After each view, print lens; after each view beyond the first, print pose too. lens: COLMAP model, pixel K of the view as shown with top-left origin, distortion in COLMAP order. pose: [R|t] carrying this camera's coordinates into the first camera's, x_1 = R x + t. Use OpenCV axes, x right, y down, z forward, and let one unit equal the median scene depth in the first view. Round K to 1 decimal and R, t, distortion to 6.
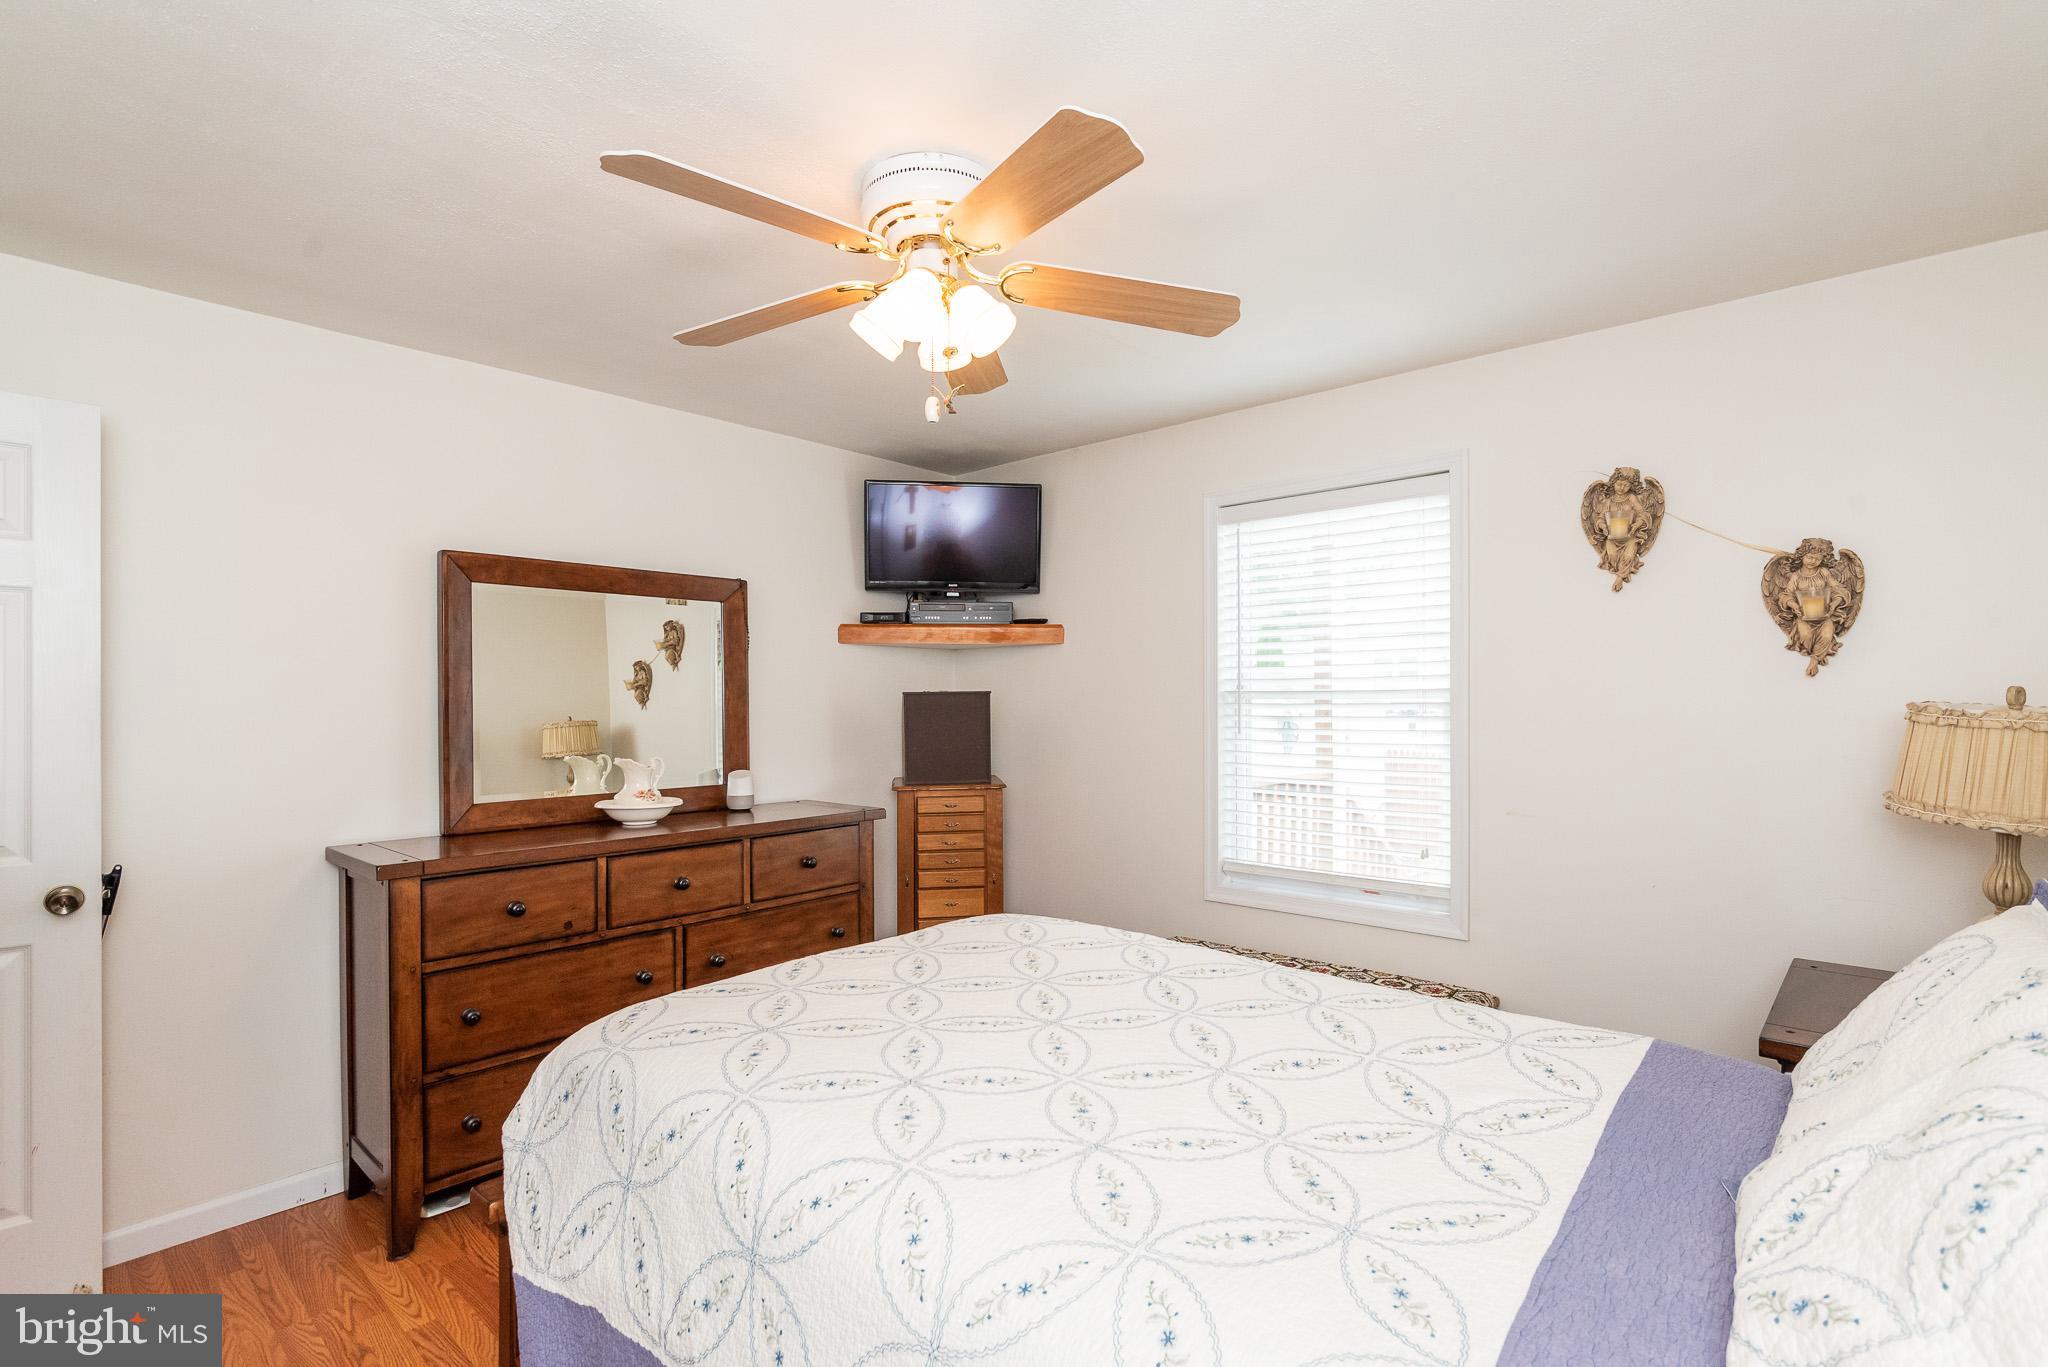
lens RADIAL K [[946.5, 0, 1006.2], [0, 946.5, 692.4], [0, 0, 1]] dist [0.001572, -0.001083]
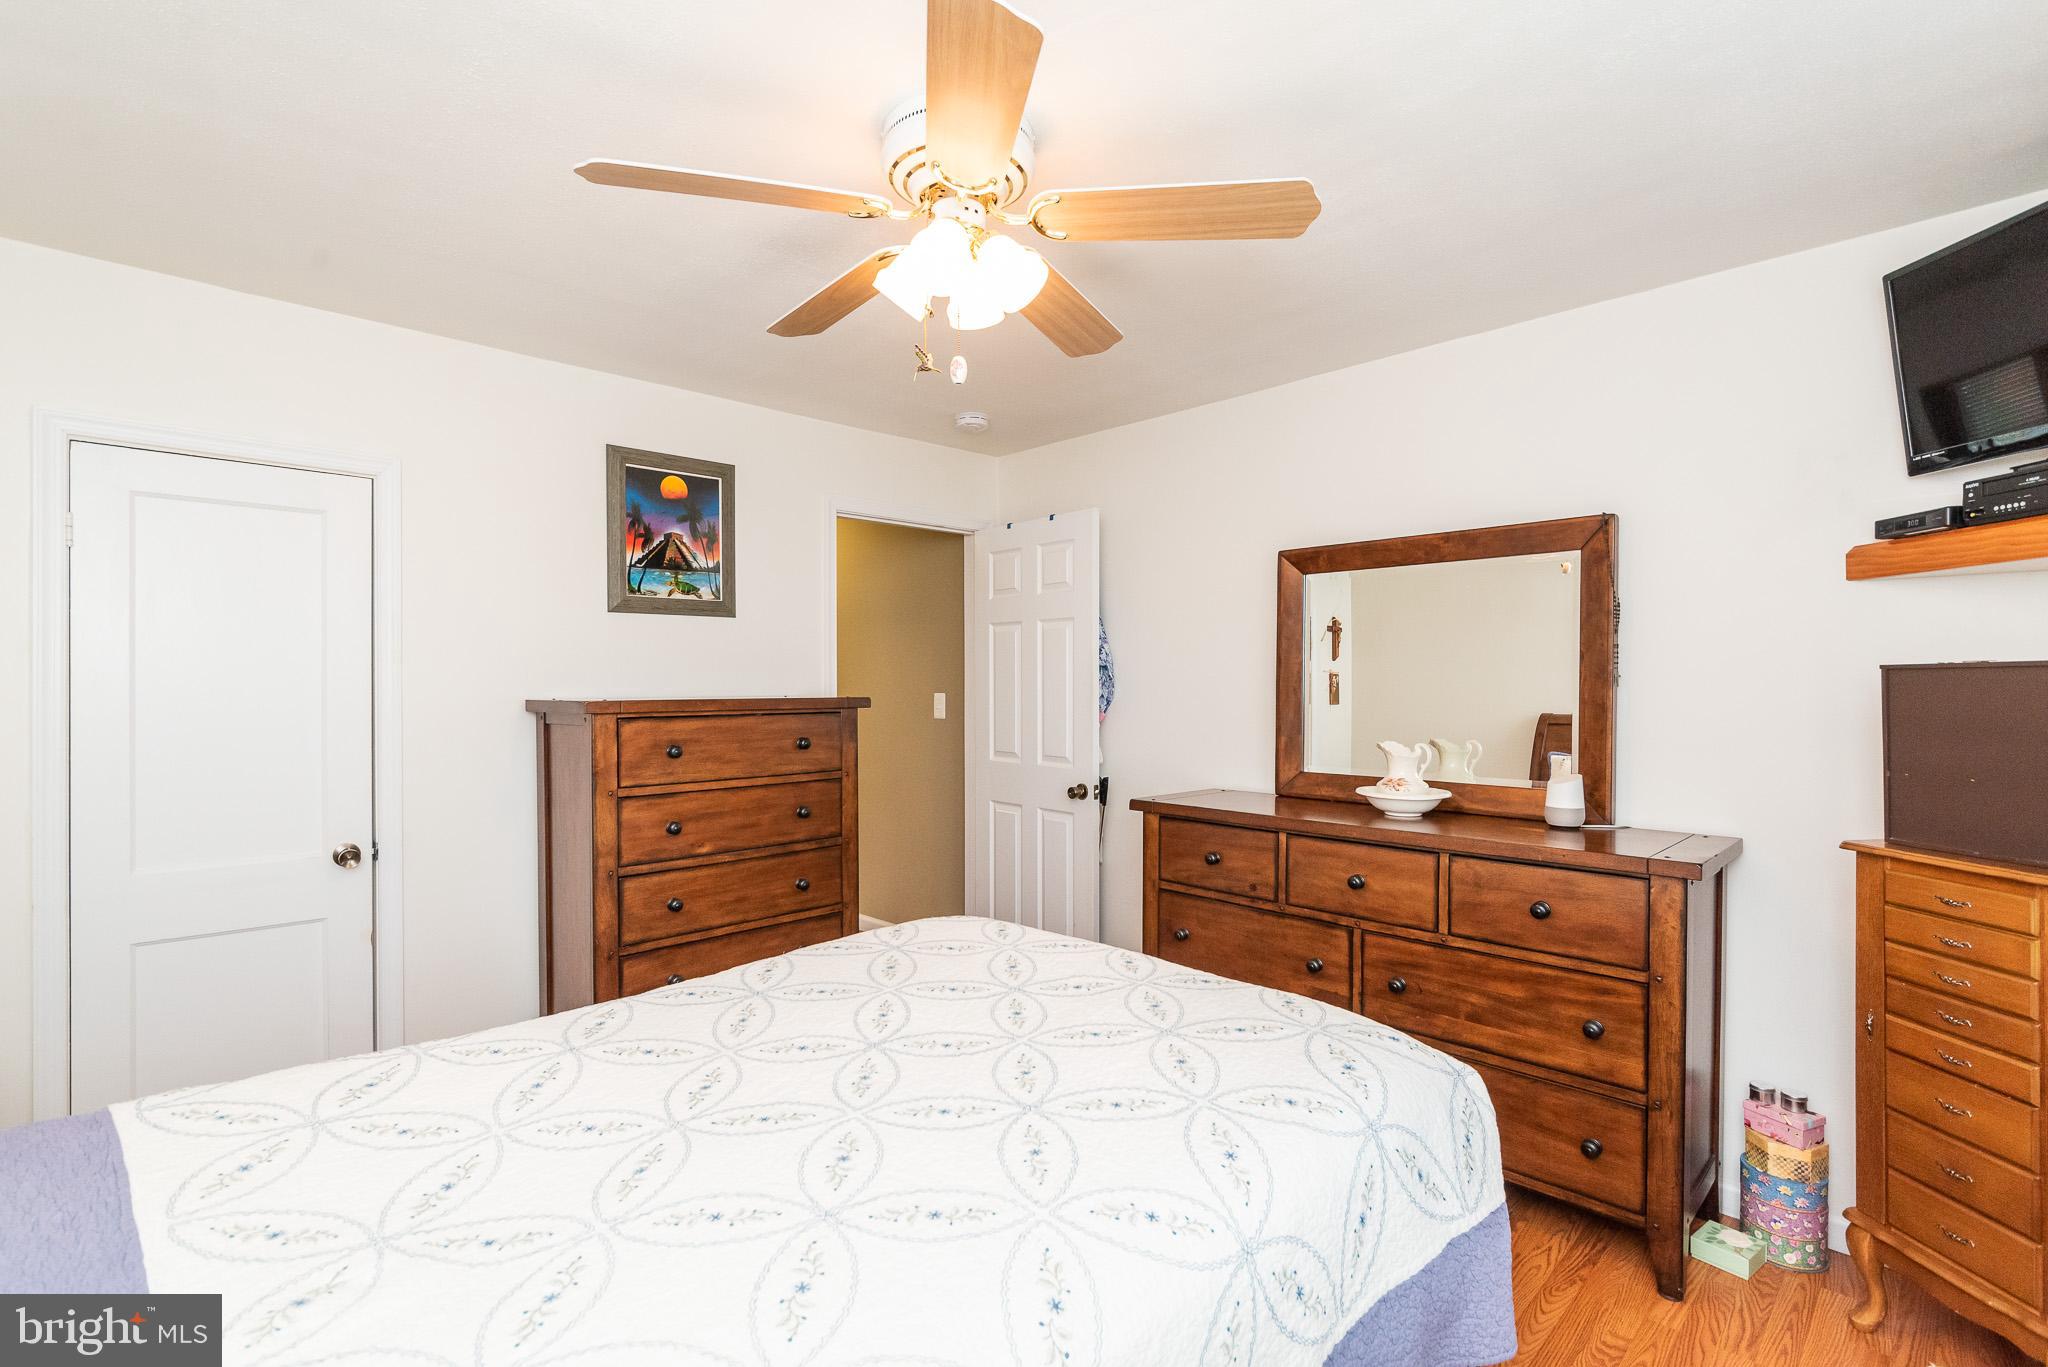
lens RADIAL K [[946.5, 0, 1054.4], [0, 946.5, 688.4], [0, 0, 1]] dist [0.001572, -0.001083]
pose [[-0.039464, 0.012518, -0.999143, 0.562130], [0.007640, 0.999896, 0.012226, 0.003040], [0.999192, -0.007151, -0.039556, 0.734403]]
